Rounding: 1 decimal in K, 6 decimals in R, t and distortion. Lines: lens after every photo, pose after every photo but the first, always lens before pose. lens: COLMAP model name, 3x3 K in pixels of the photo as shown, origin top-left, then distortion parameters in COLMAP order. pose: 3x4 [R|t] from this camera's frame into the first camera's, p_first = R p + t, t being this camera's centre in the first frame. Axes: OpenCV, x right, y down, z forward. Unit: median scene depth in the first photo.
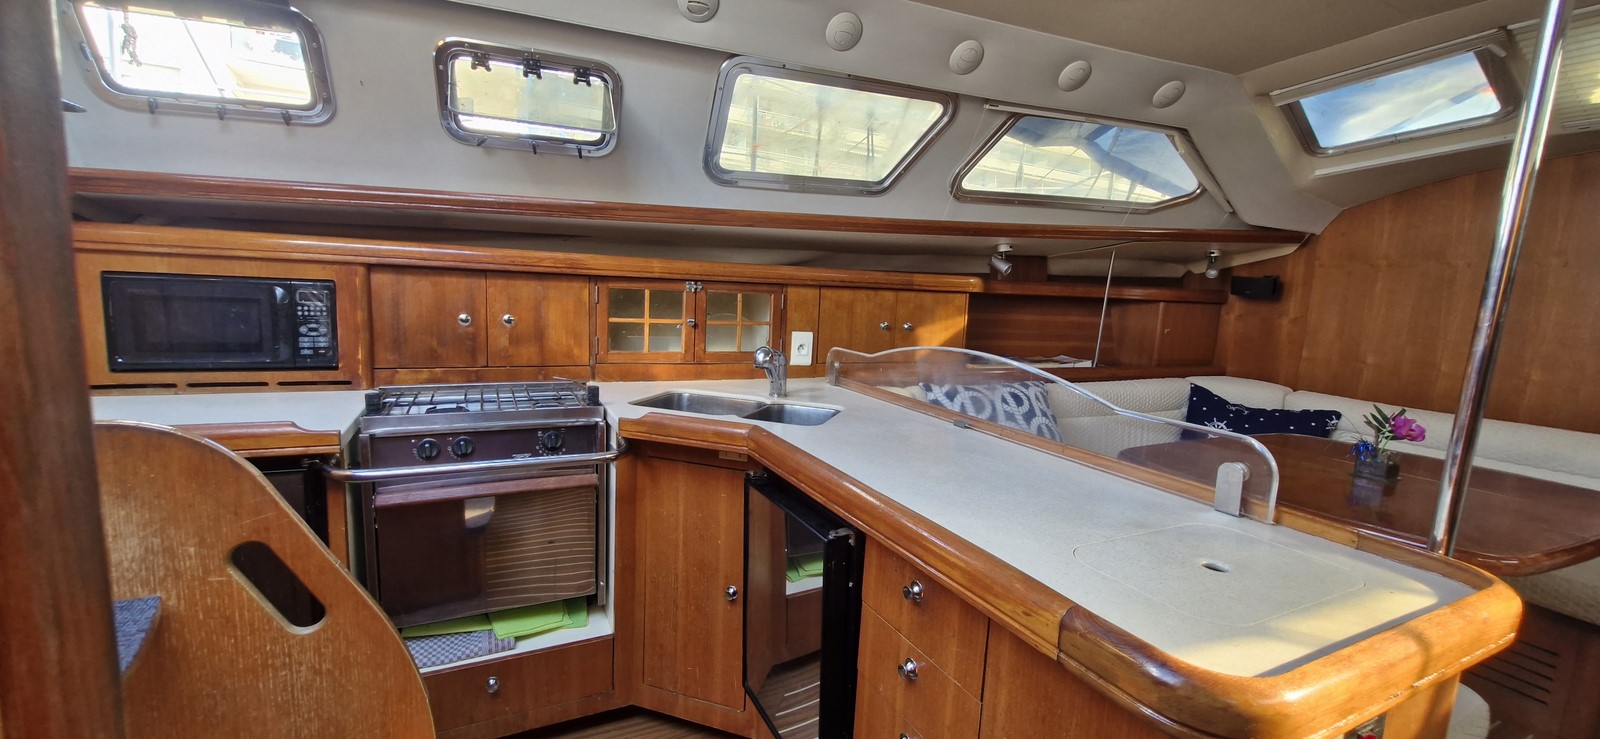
lens RADIAL K [[636.7, 0, 800.0], [0, 636.7, 369.5], [0, 0, 1]] dist [0.002958, -0.000663]
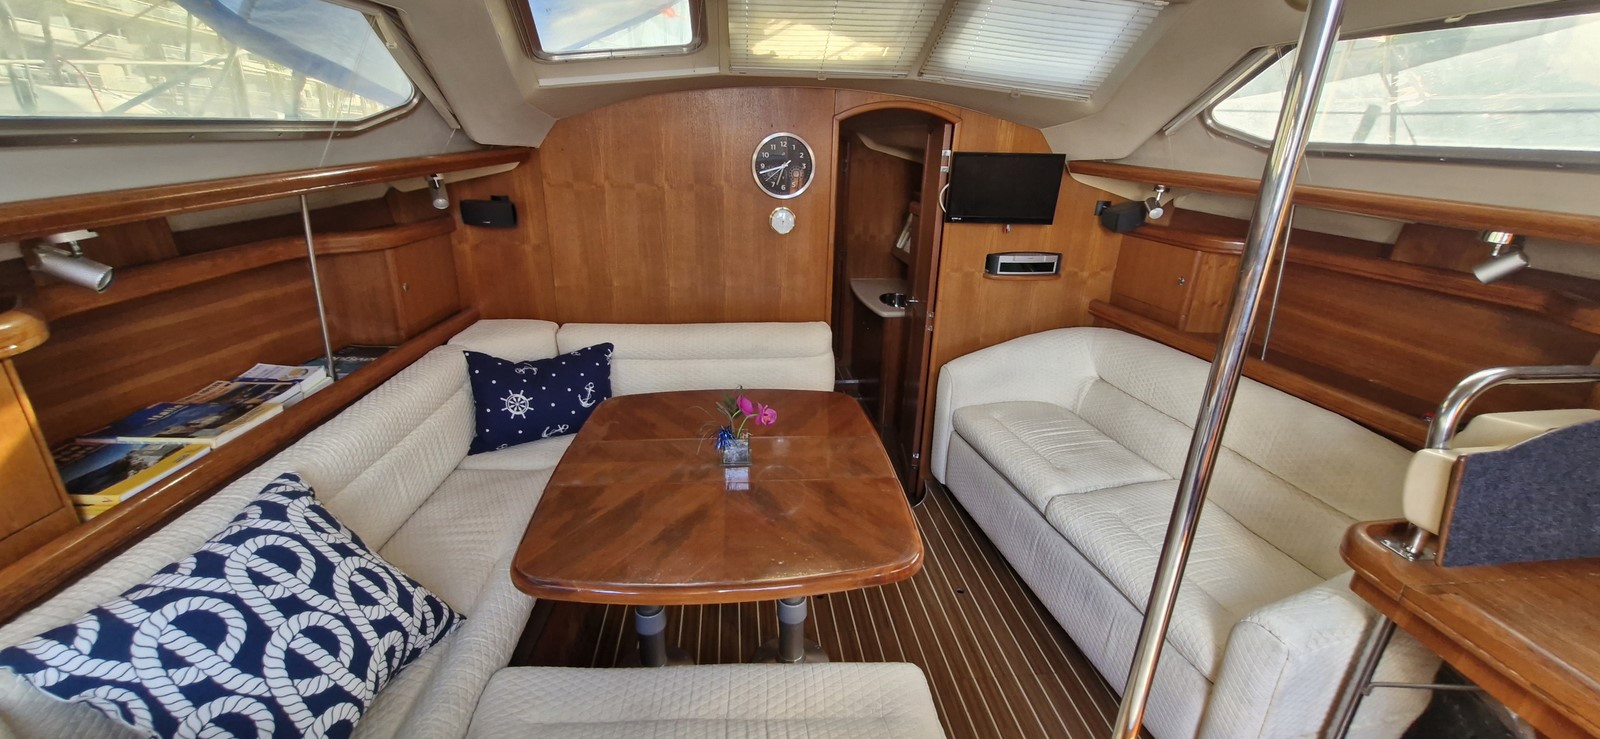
lens RADIAL K [[636.7, 0, 800.0], [0, 636.7, 369.5], [0, 0, 1]] dist [0.002958, -0.000663]
pose [[0.350053, -0.353429, 0.867497, 0.081251], [0.115087, 0.935301, 0.334613, -0.191756], [-0.929633, -0.017294, 0.368080, 0.367296]]
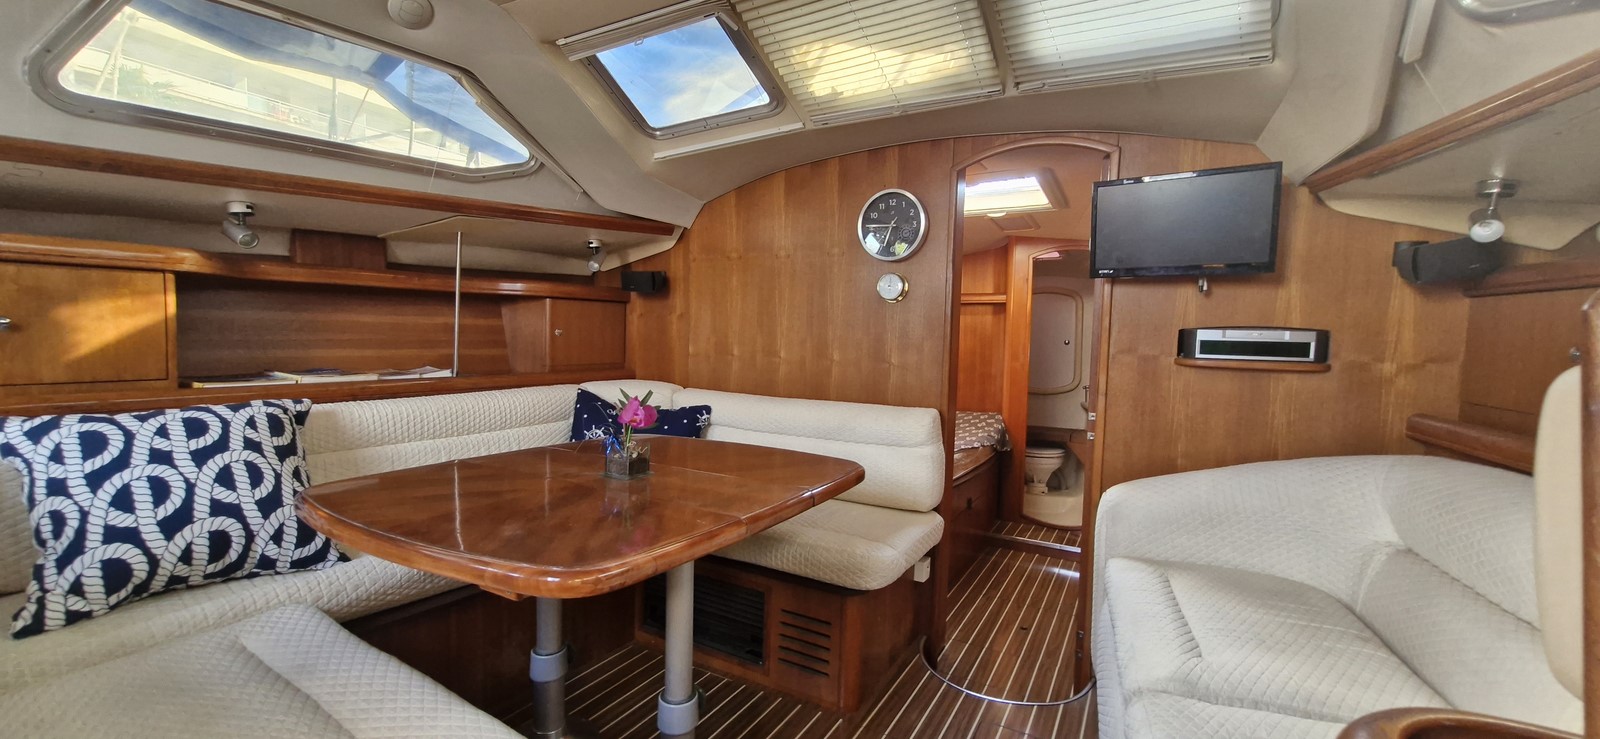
lens RADIAL K [[636.7, 0, 800.0], [0, 636.7, 369.5], [0, 0, 1]] dist [0.002958, -0.000663]
pose [[0.830433, -0.054630, 0.554434, 0.427851], [0.083055, 0.996199, -0.026241, 0.048346], [-0.550893, 0.067840, 0.831814, 0.113281]]
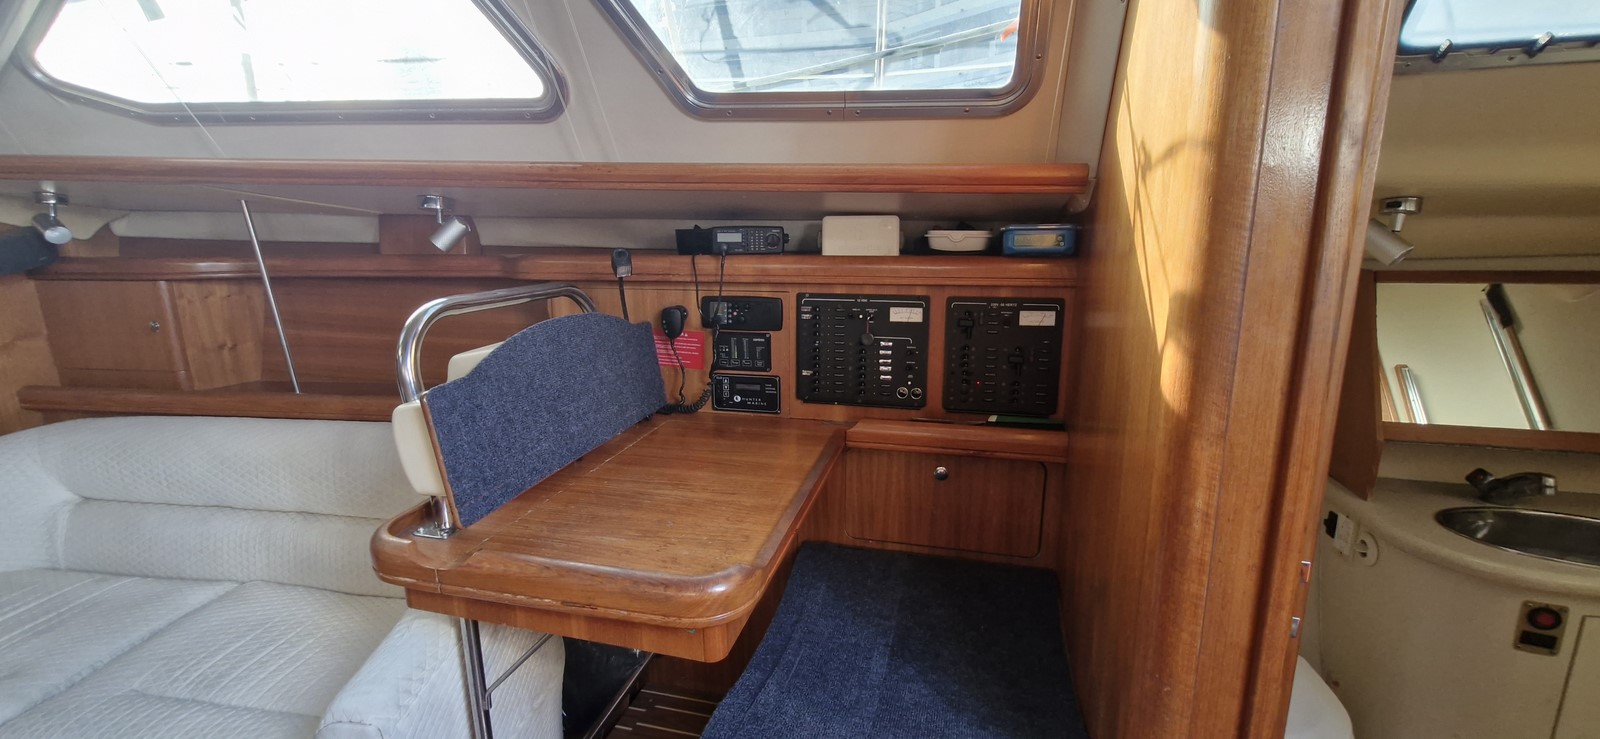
lens RADIAL K [[636.7, 0, 800.0], [0, 636.7, 369.5], [0, 0, 1]] dist [0.002958, -0.000663]
pose [[-0.749933, -0.174720, 0.638023, 0.199532], [0.068024, 0.939009, 0.337099, -0.069222], [-0.658007, 0.296202, -0.692308, 0.222340]]
